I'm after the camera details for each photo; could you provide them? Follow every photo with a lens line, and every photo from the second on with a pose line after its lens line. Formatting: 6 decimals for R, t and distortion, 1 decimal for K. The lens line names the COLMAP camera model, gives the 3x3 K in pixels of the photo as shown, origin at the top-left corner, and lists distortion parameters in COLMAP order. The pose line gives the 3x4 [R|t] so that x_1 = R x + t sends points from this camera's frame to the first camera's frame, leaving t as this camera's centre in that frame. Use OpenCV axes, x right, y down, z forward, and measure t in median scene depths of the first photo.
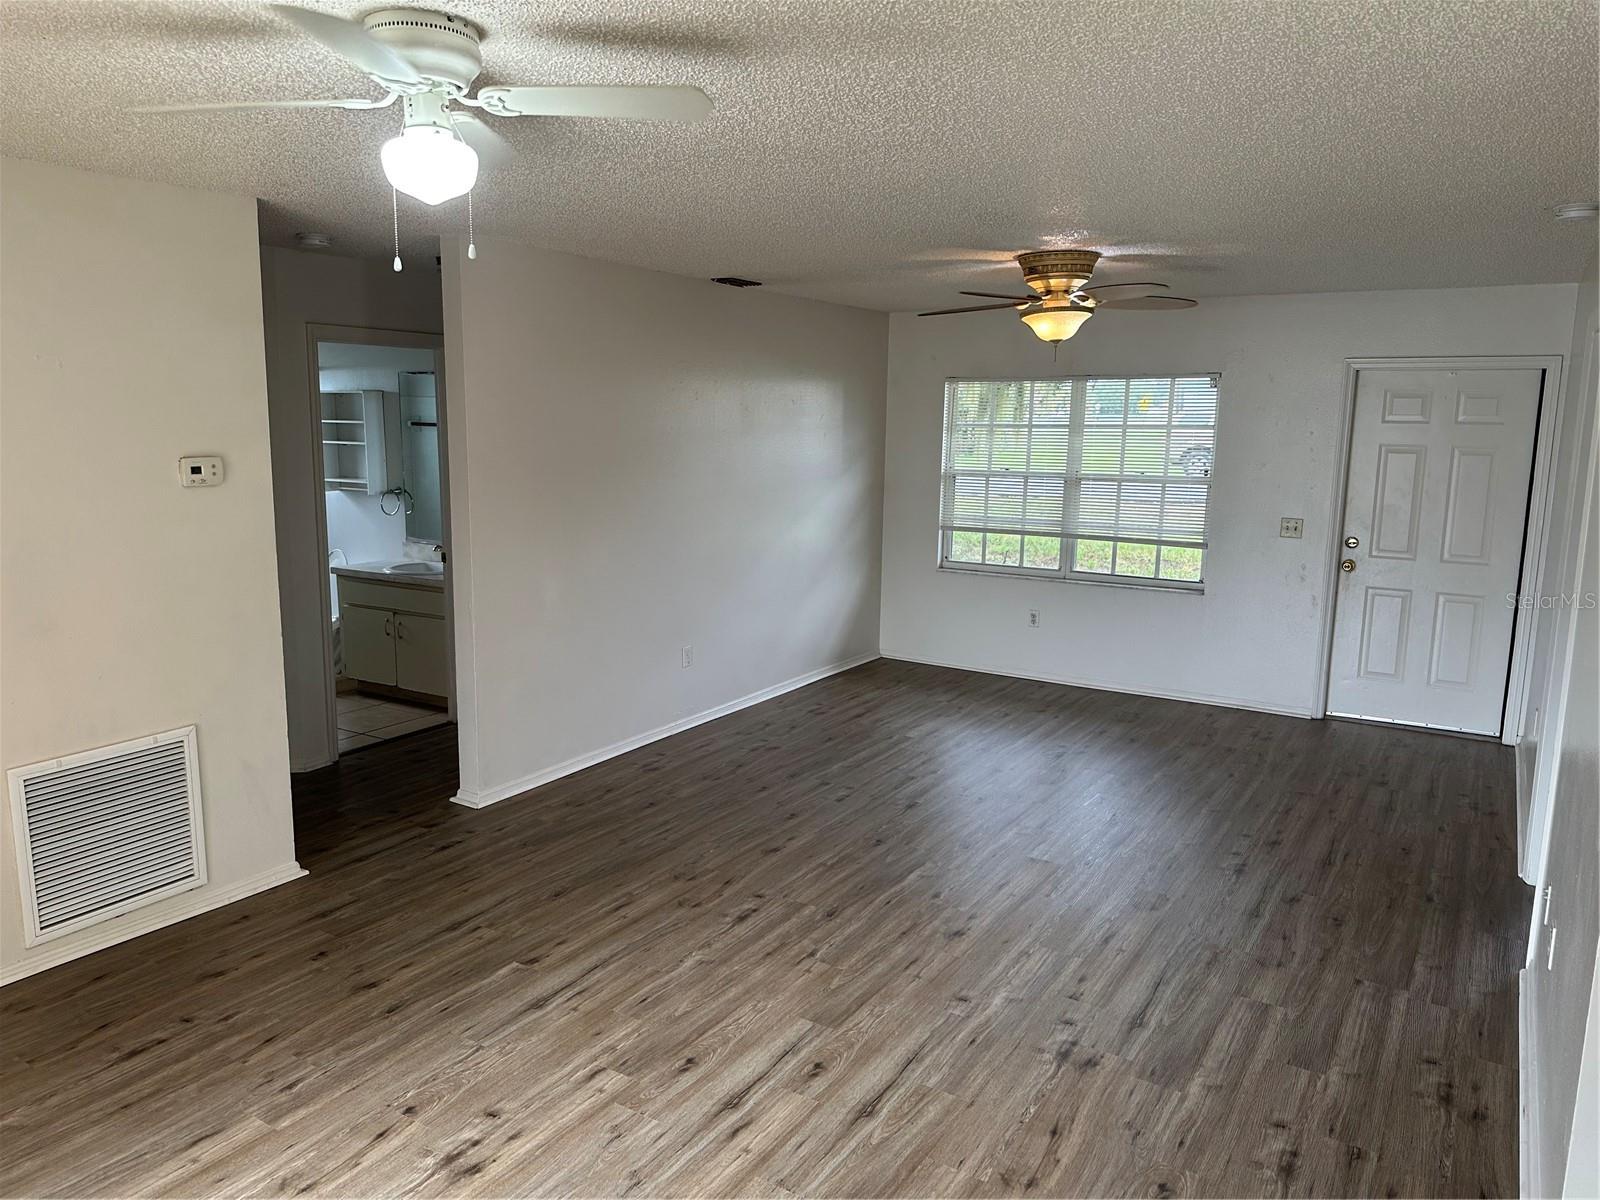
lens RADIAL K [[1138.0, 0, 800.0], [0, 1138.0, 600.0], [0, 0, 1]] dist [0.008105, 0.001641]
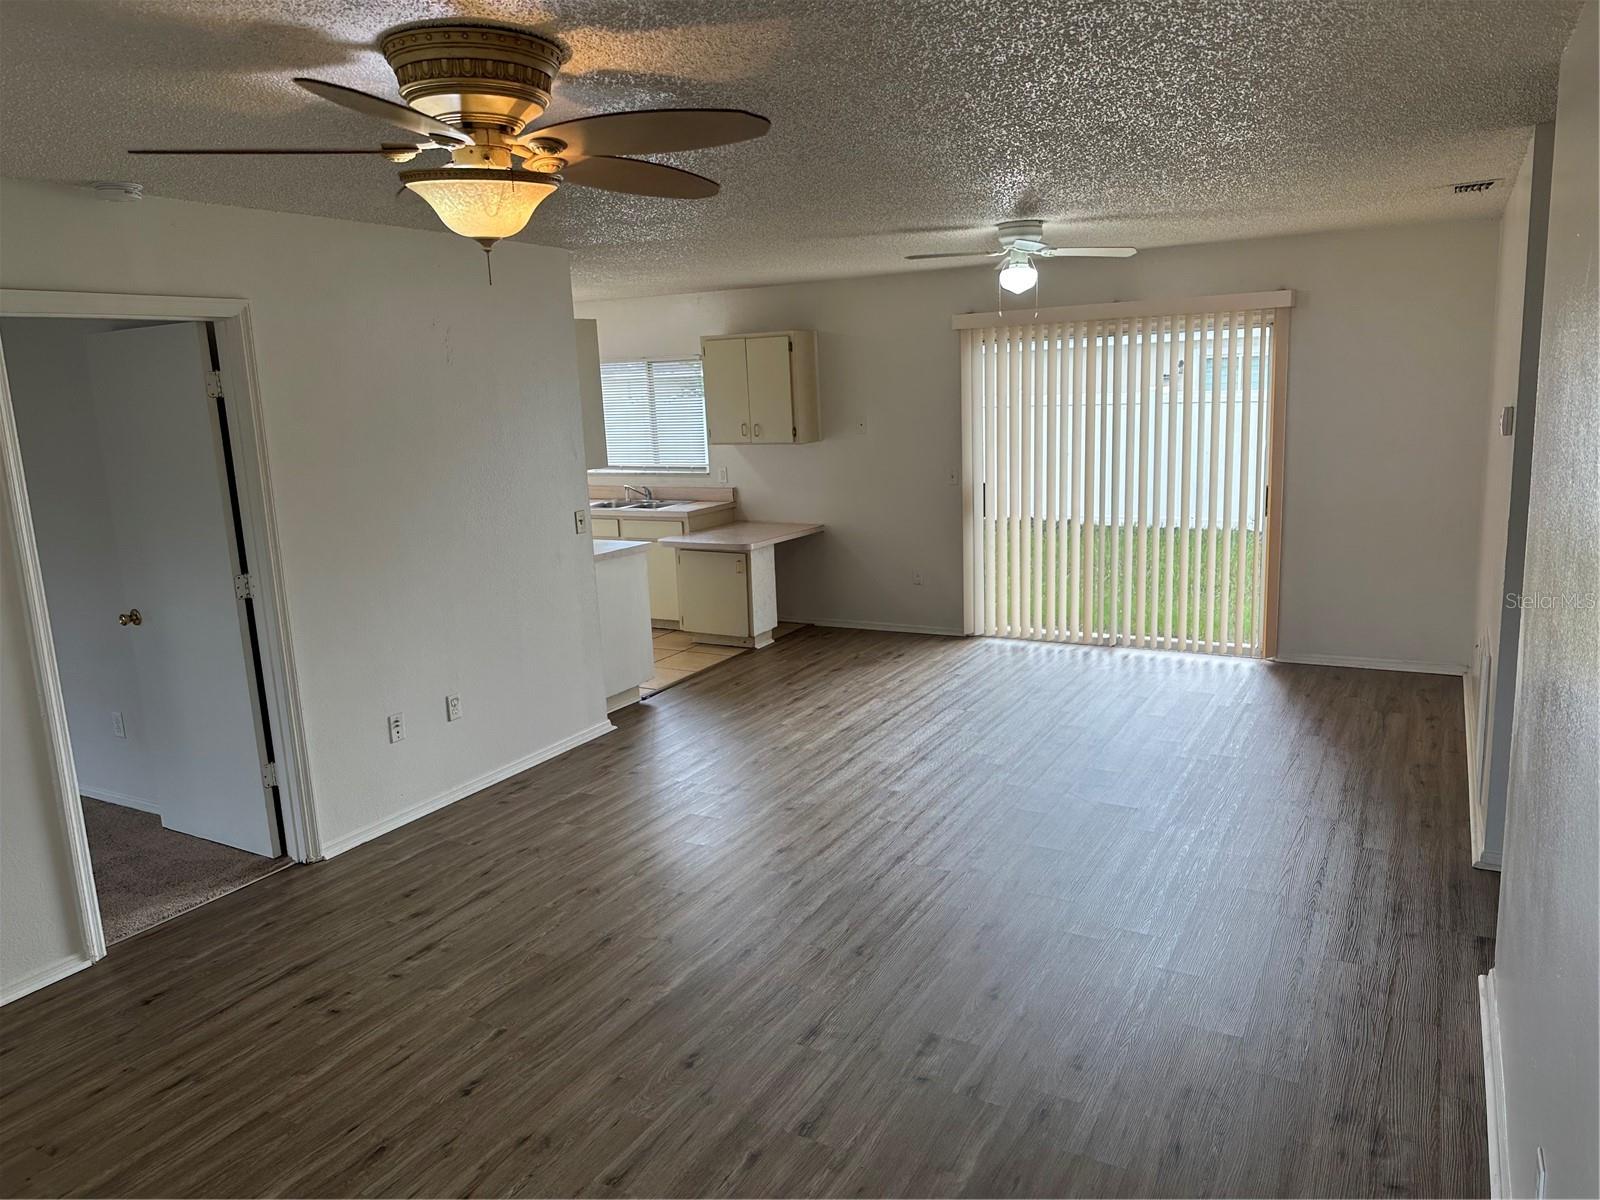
lens RADIAL K [[1138.0, 0, 800.0], [0, 1138.0, 600.0], [0, 0, 1]] dist [0.008105, 0.001641]
pose [[-0.998191, 0.036647, -0.047671, 0.145627], [0.018130, 0.939344, 0.342497, -0.287614], [0.057331, 0.341013, -0.938309, 1.739365]]
